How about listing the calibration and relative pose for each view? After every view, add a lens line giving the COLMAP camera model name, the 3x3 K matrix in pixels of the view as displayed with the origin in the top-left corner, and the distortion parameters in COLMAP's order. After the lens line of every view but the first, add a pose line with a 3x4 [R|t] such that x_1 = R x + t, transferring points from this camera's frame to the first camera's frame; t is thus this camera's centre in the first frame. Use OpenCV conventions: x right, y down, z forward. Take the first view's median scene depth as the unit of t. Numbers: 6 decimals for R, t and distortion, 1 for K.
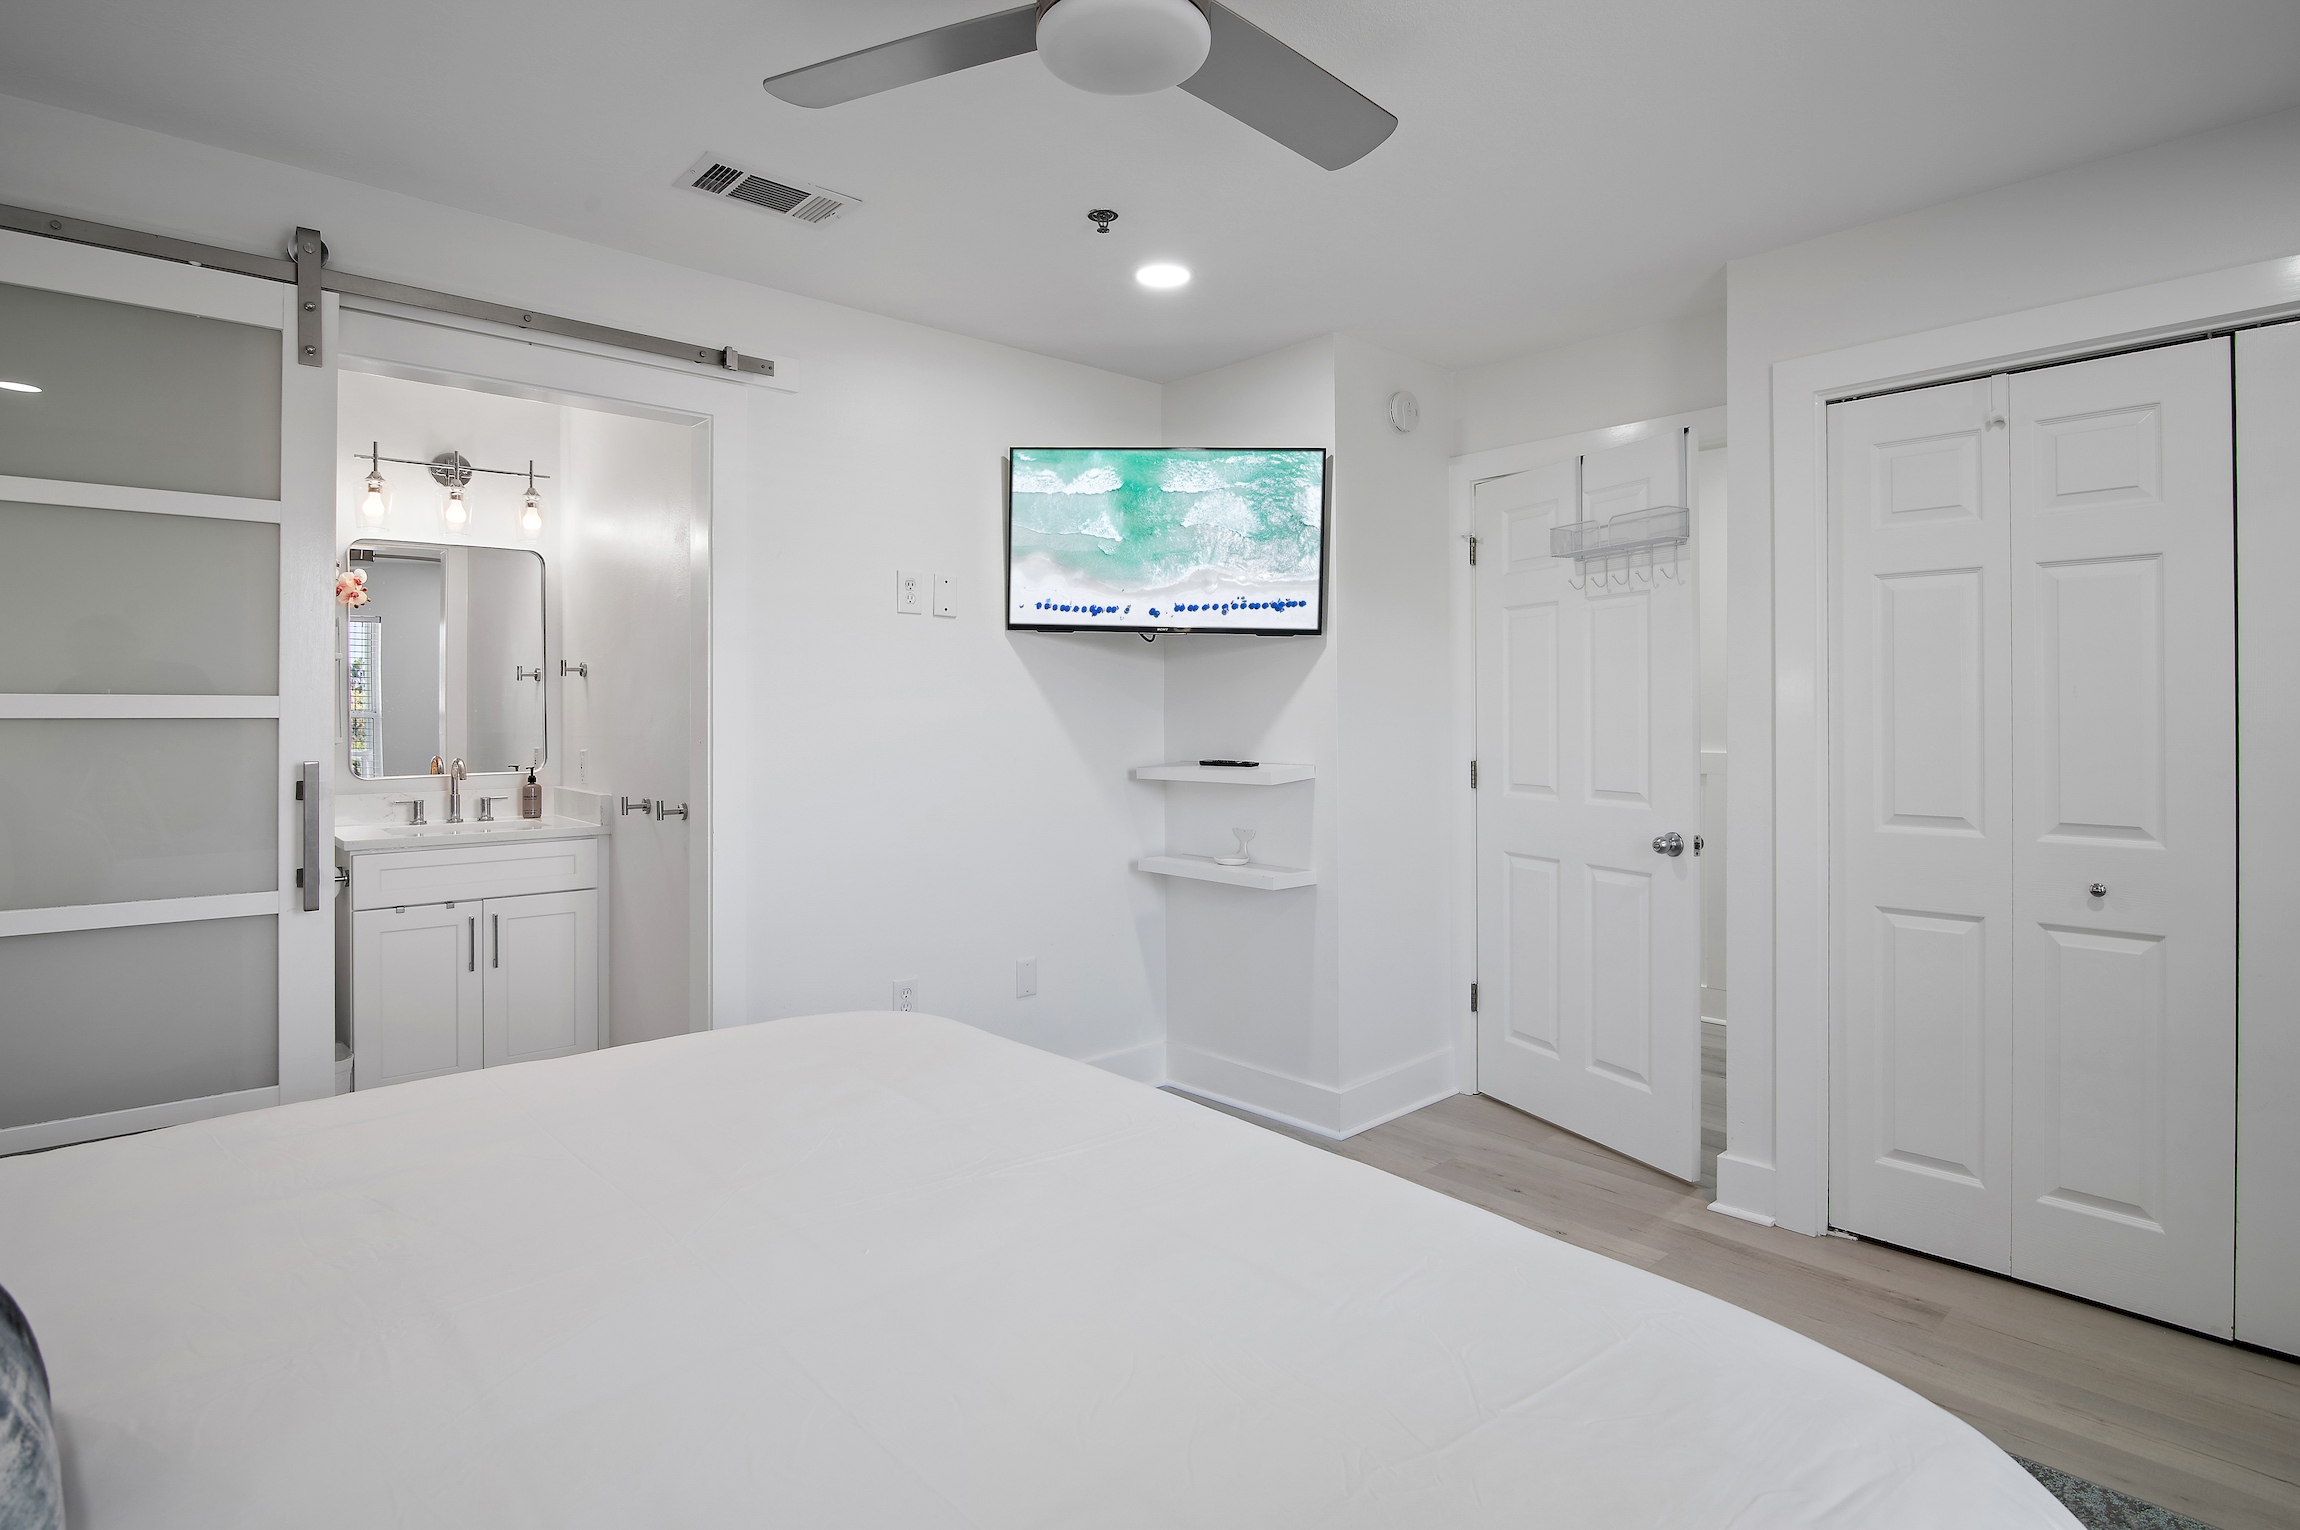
lens RADIAL K [[1161.1, 0, 1146.3], [0, 1161.1, 720.4], [0, 0, 1]] dist [-0.001357, -0.000227]
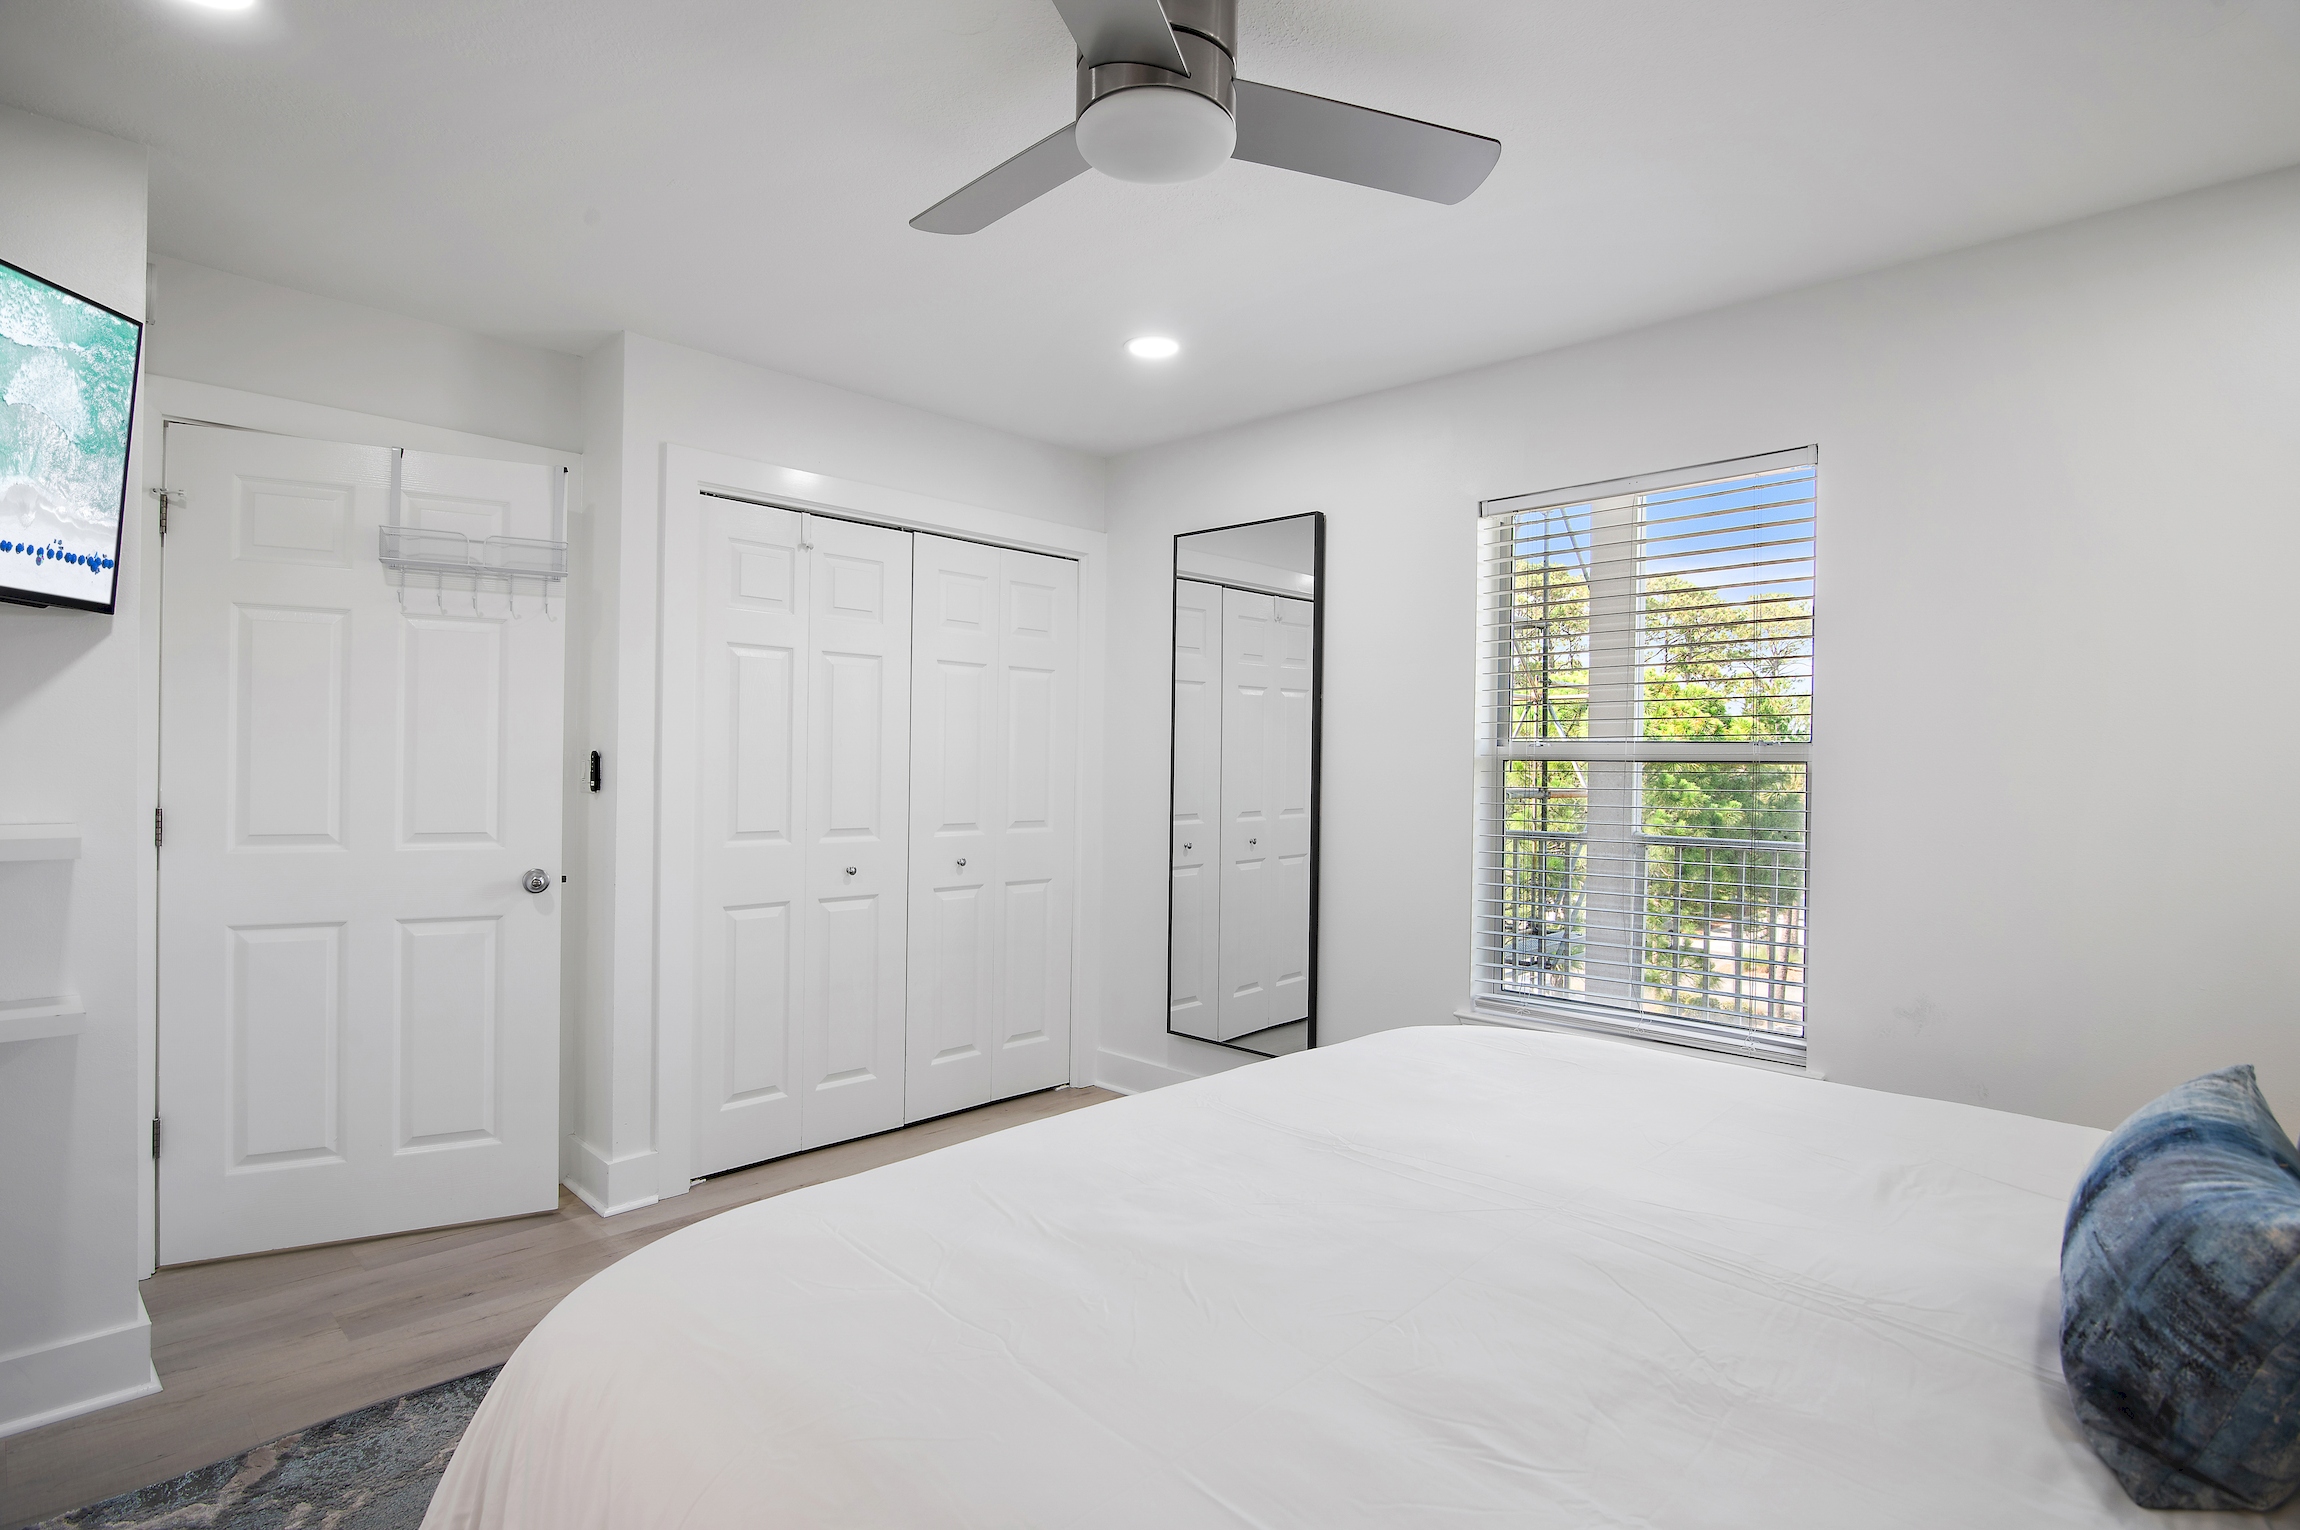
lens RADIAL K [[1182.3, 0, 1150.0], [0, 1182.3, 765.0], [0, 0, 1]] dist [-0.002979, -0.000696]
pose [[-0.043012, -0.008052, 0.999042, -0.559763], [-0.013921, 0.999875, 0.007459, -0.006953], [-0.998978, -0.013587, -0.043119, 0.505190]]
